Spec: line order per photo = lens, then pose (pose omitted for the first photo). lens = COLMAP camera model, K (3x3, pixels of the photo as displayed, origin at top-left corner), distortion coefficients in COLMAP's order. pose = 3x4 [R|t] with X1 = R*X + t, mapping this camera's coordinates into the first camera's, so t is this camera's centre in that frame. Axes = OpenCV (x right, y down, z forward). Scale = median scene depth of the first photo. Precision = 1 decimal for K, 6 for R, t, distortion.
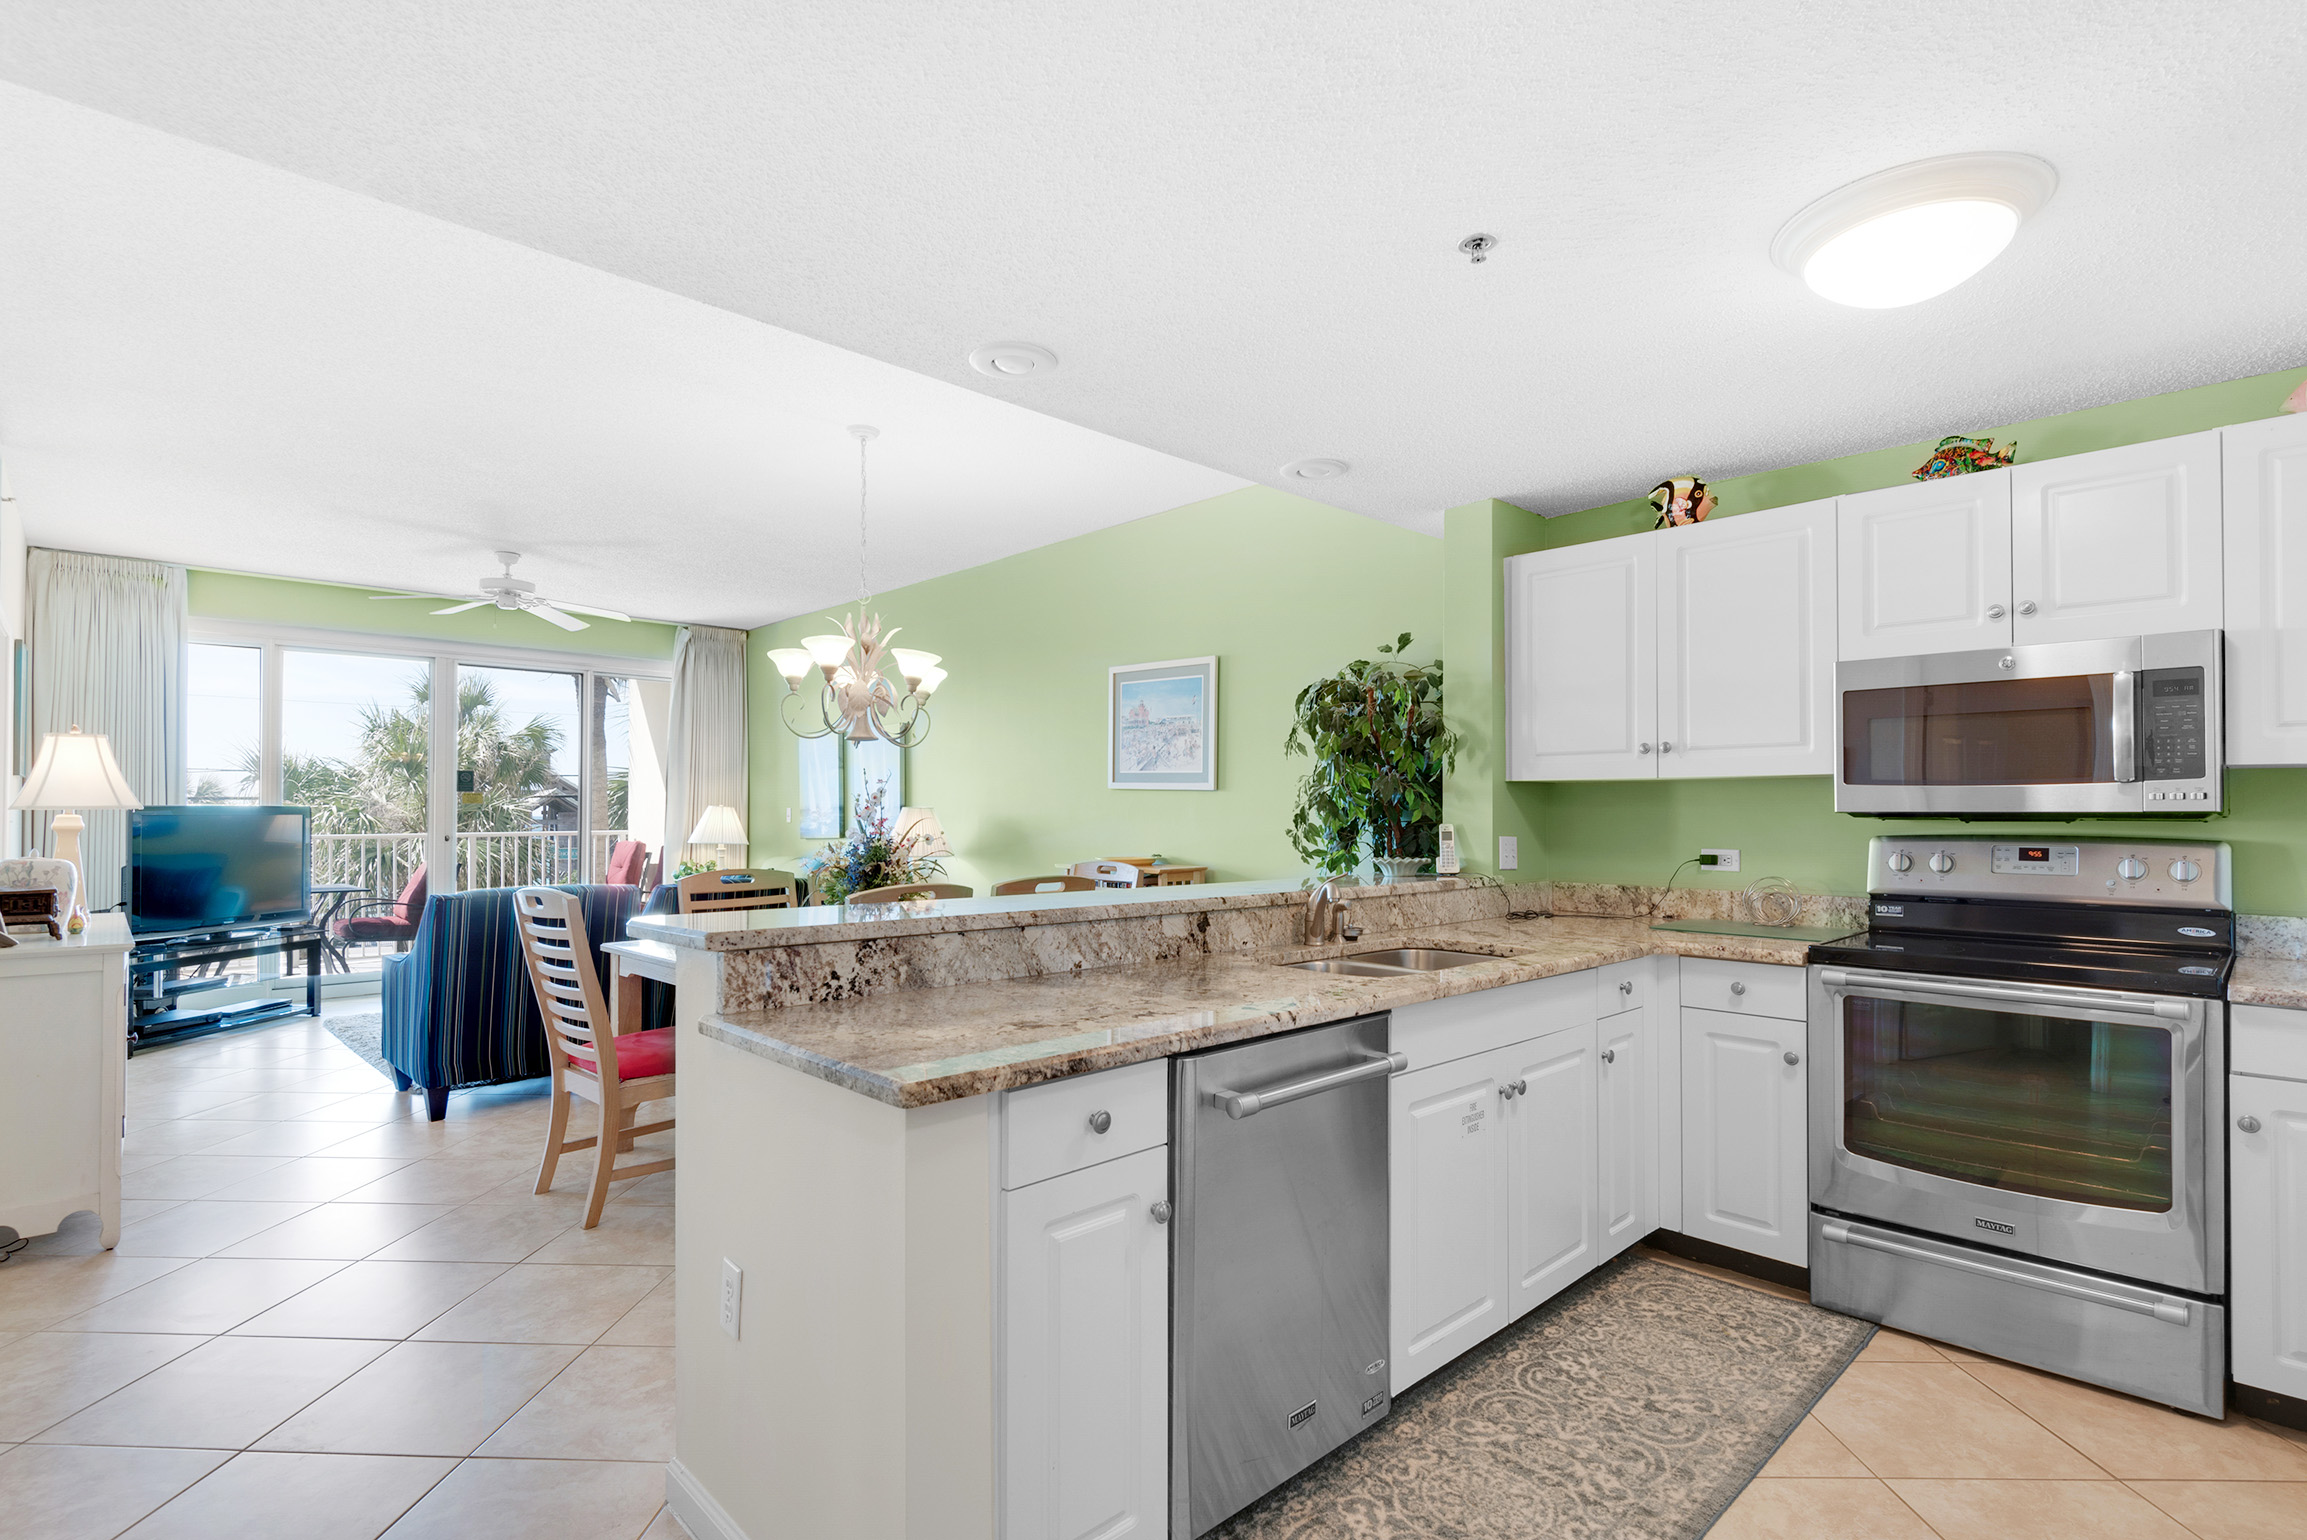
lens RADIAL K [[1116.3, 0, 1147.7], [0, 1116.3, 799.0], [0, 0, 1]] dist [0.042509, -0.030977]
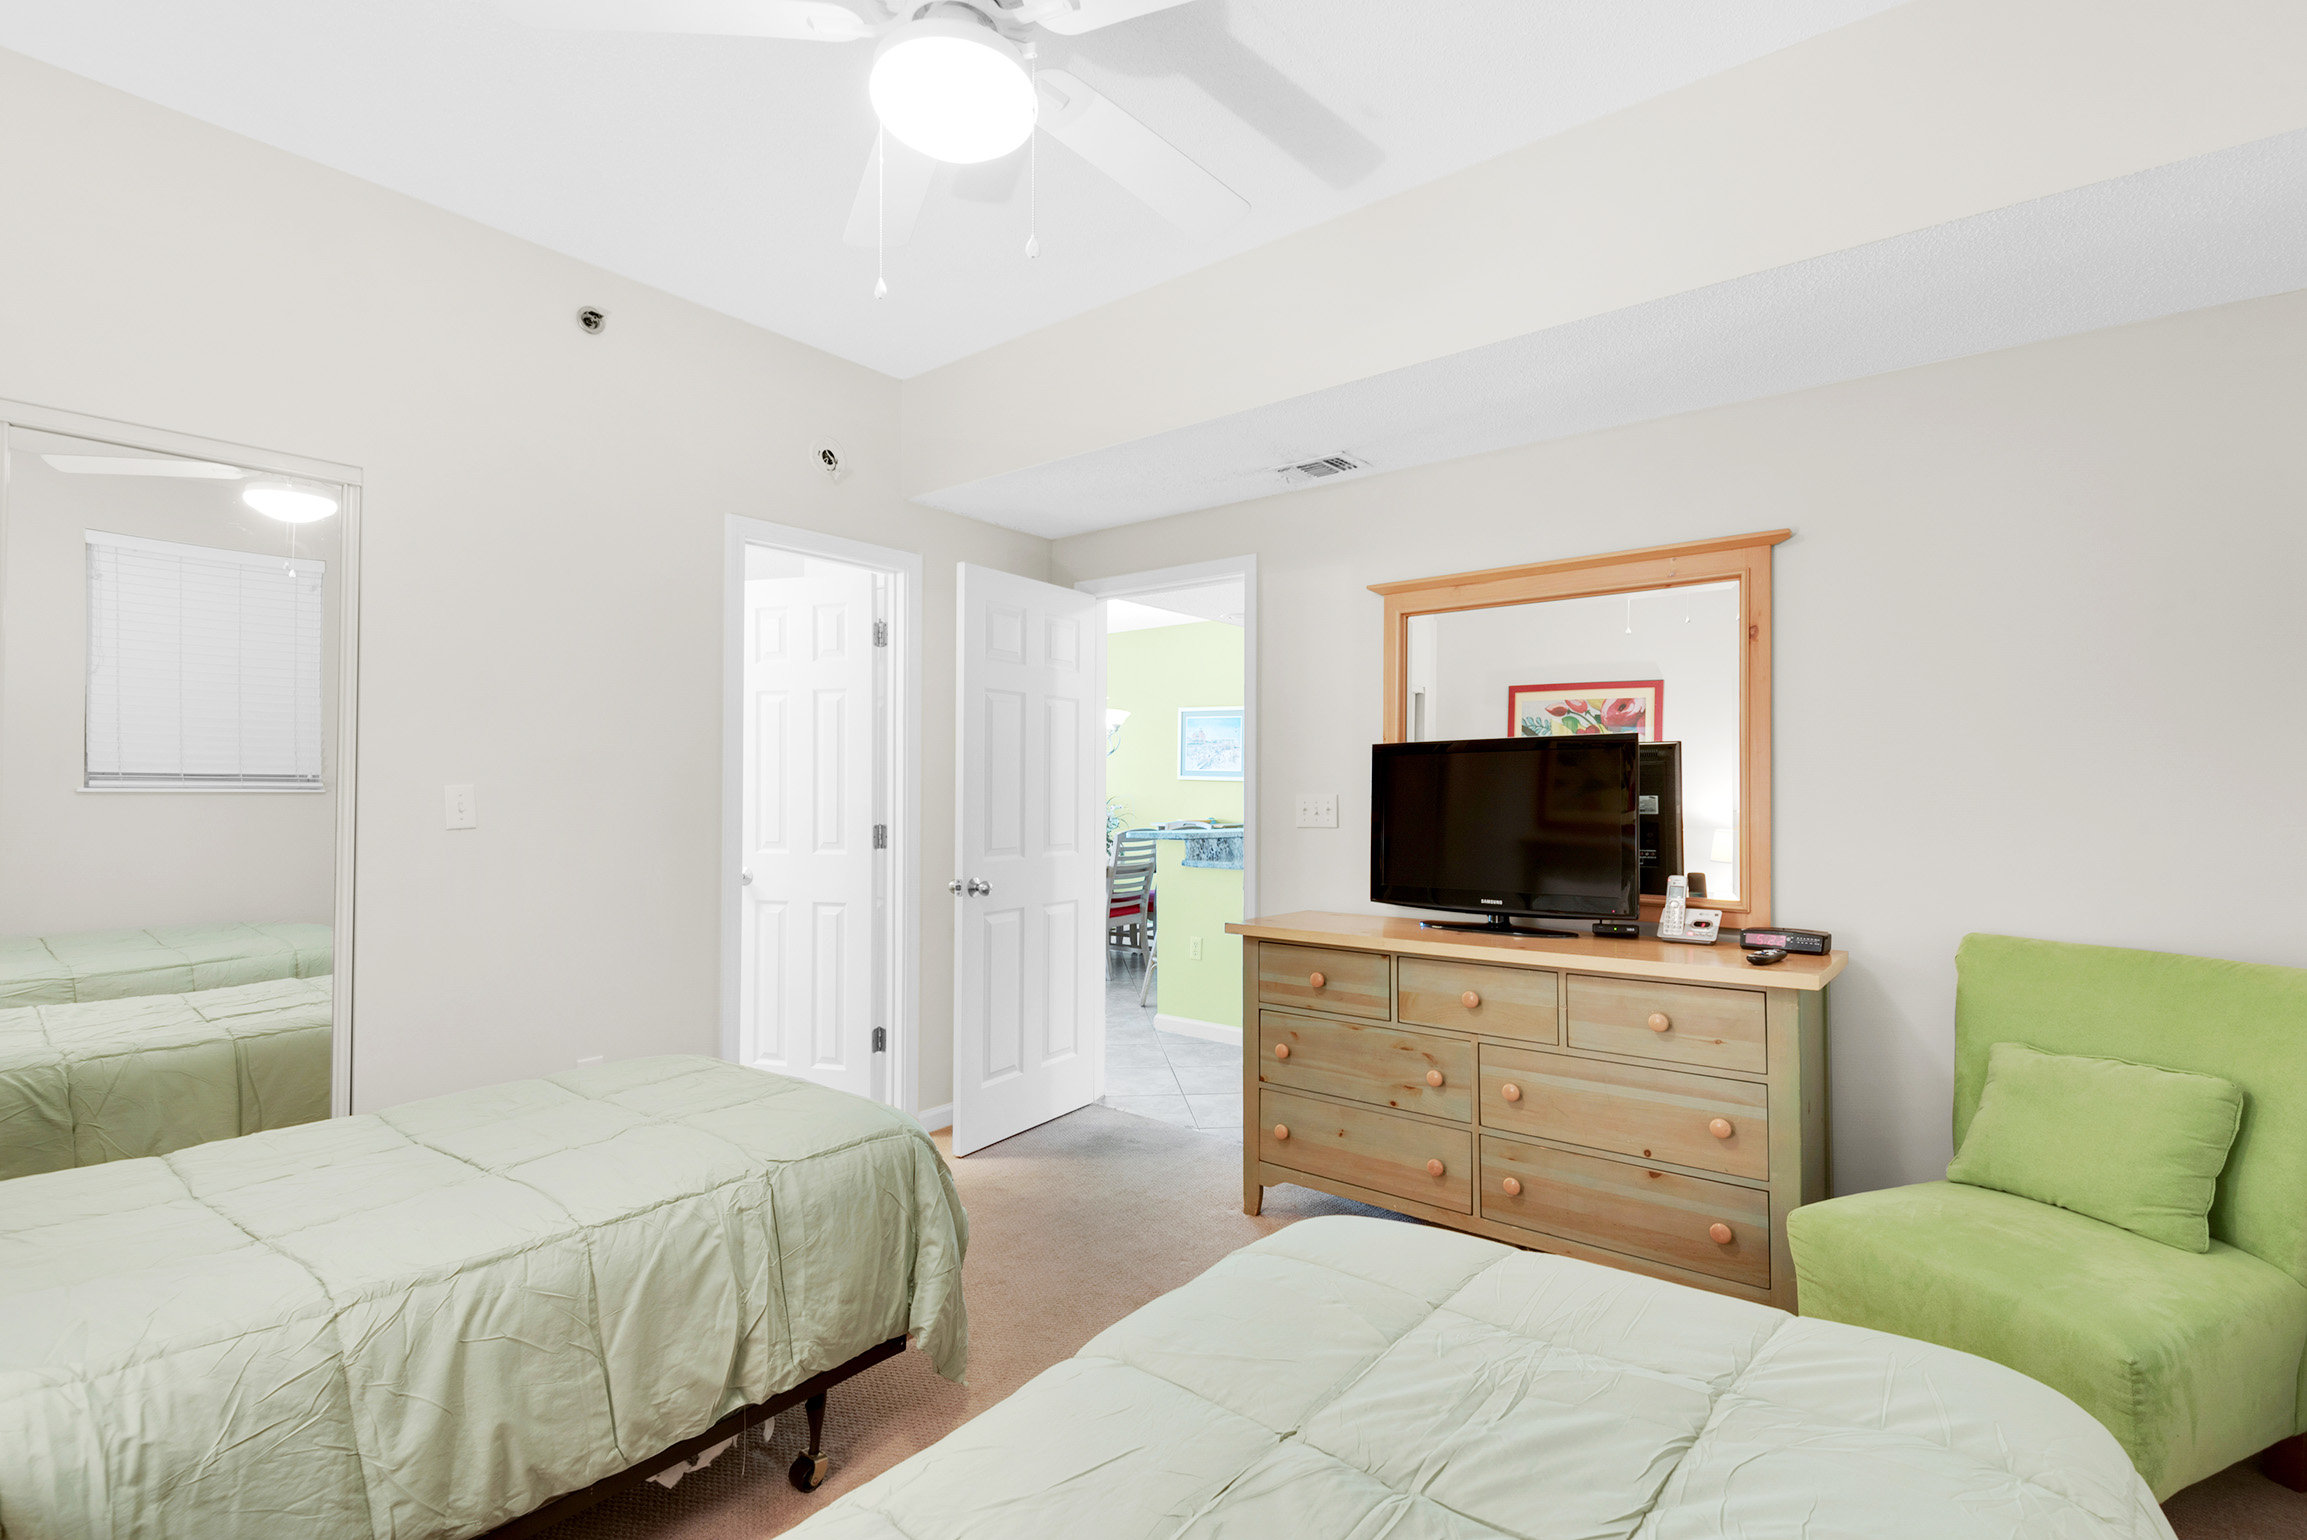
lens RADIAL K [[1115.2, 0, 1139.6], [0, 1115.2, 777.6], [0, 0, 1]] dist [0.038948, -0.023152]
pose [[0.992332, 0.003897, 0.123543, -0.487206], [-0.003750, 0.999992, -0.001417, -0.014903], [-0.123548, 0.000942, 0.992338, -1.090470]]
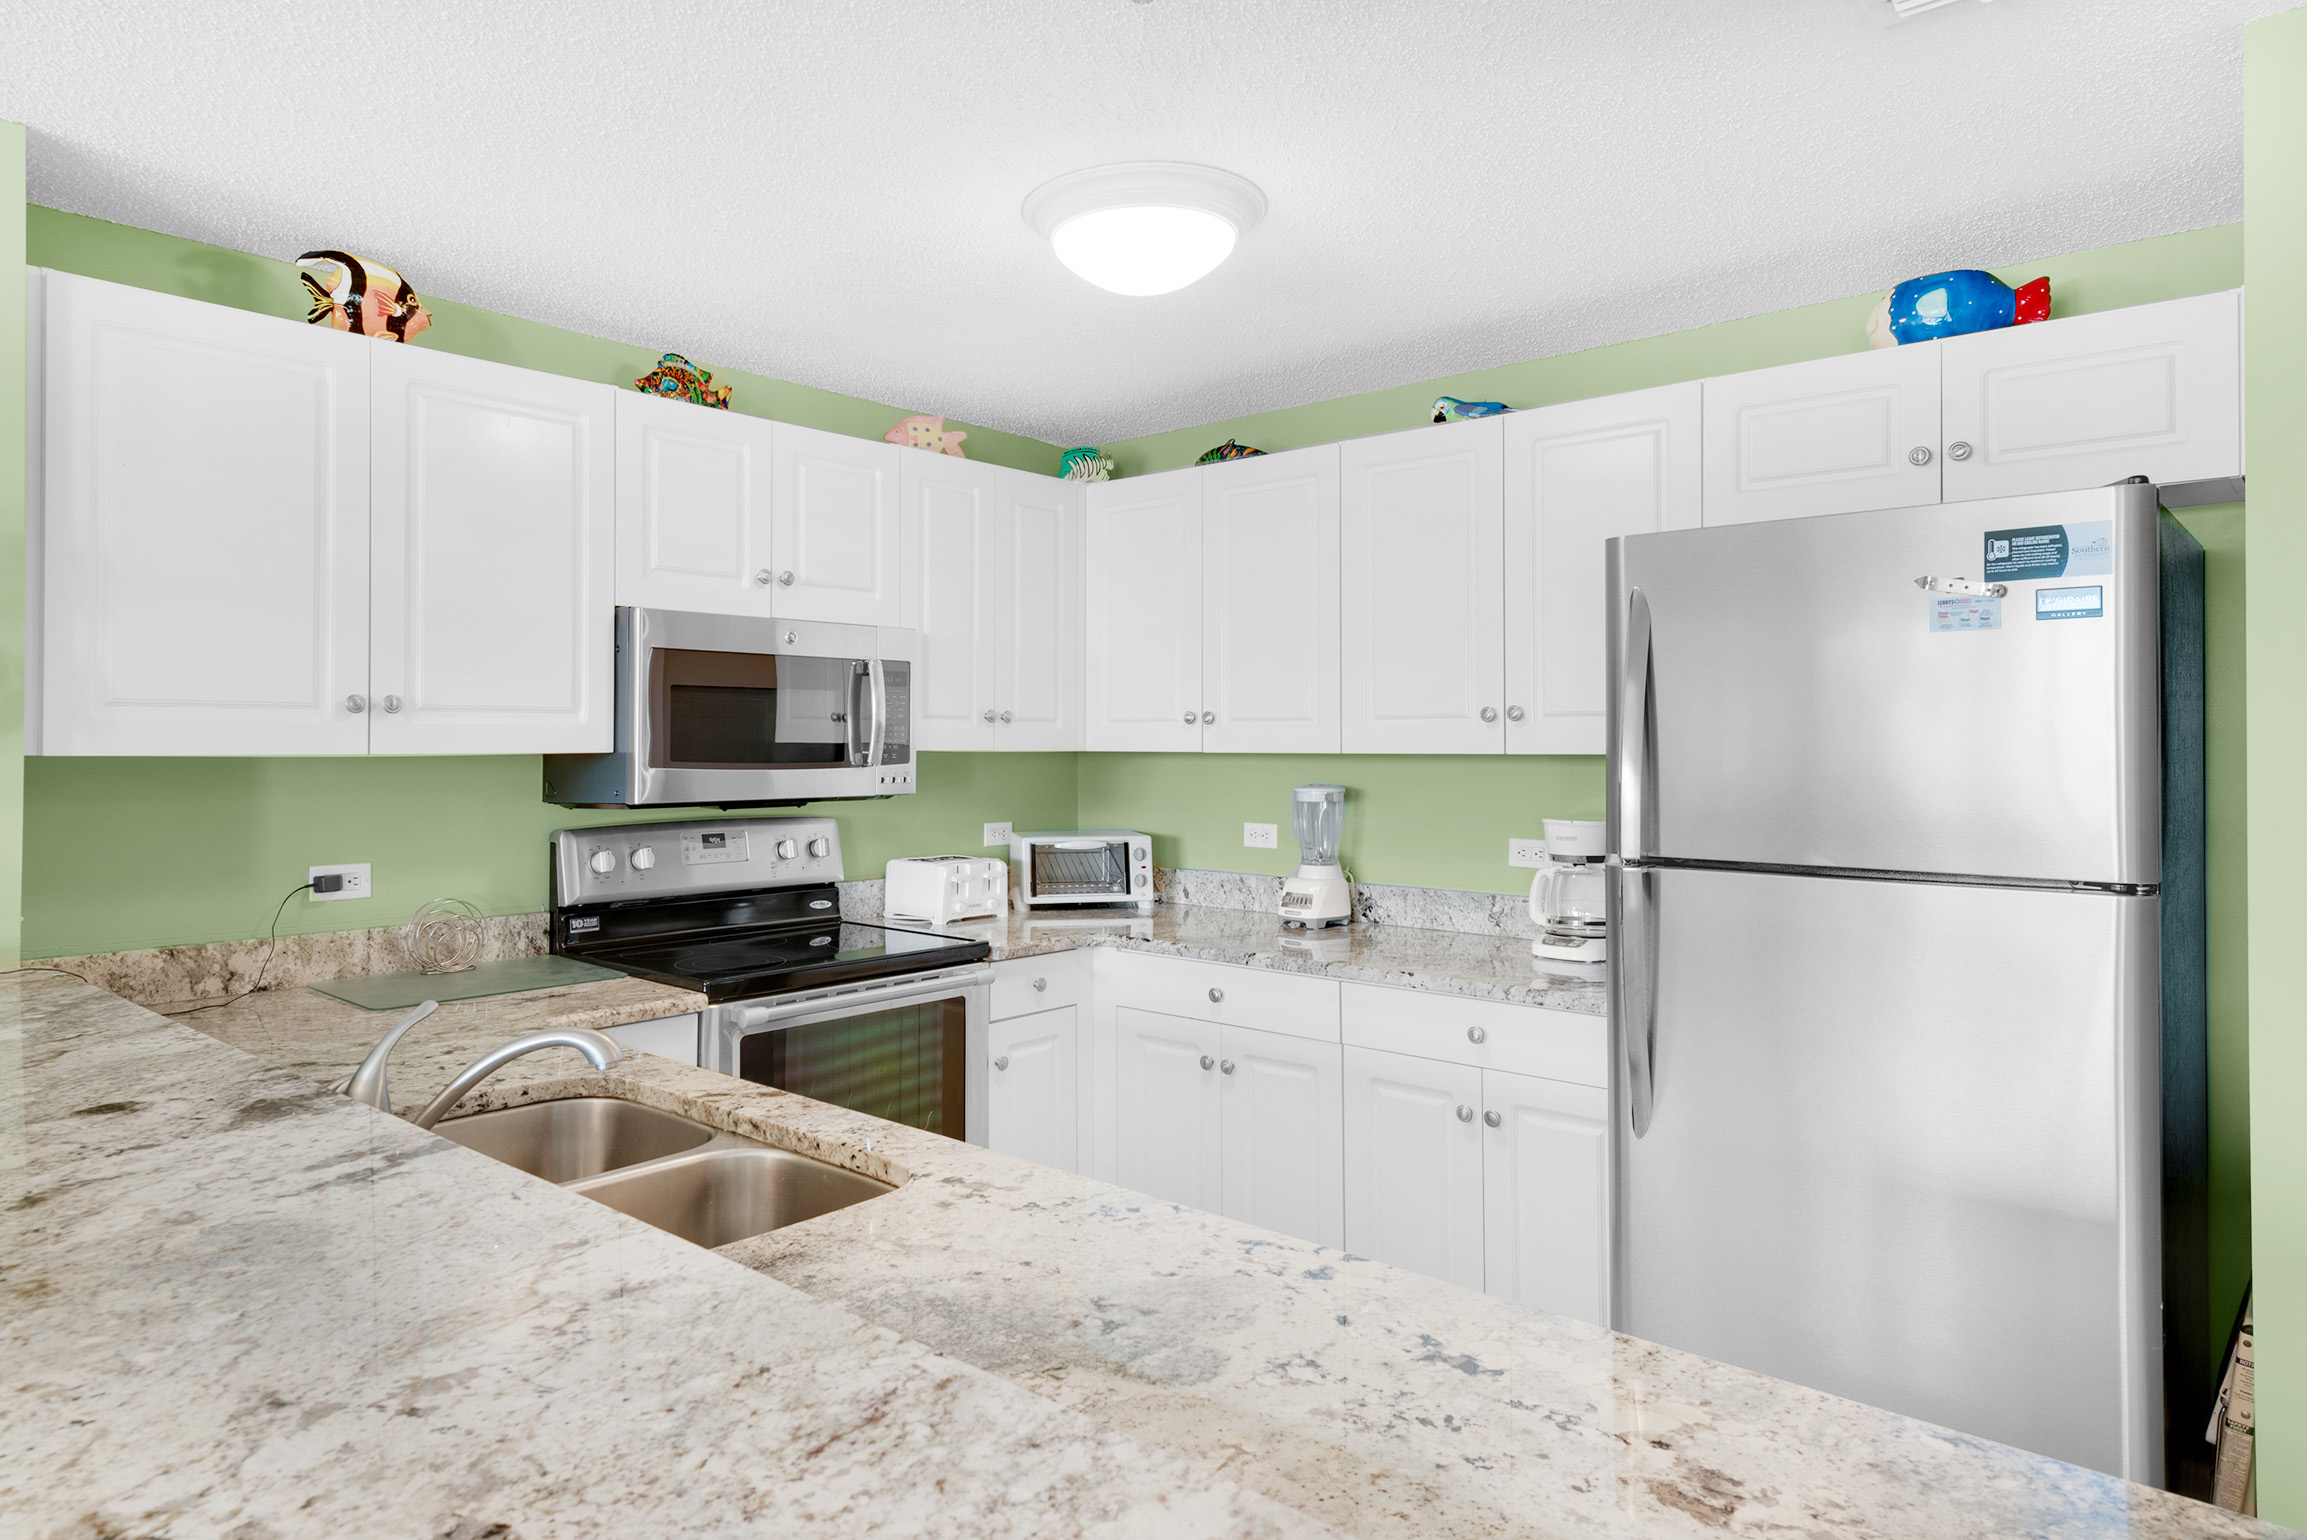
lens RADIAL K [[1396.8, 0, 1095.8], [0, 1396.8, 721.3], [0, 0, 1]] dist [0.023633, -0.000926]
pose [[-0.084484, 0.012717, 0.996344, -0.308306], [-0.014574, 0.999796, -0.013997, -0.030318], [-0.996318, -0.015703, -0.084281, 0.662270]]
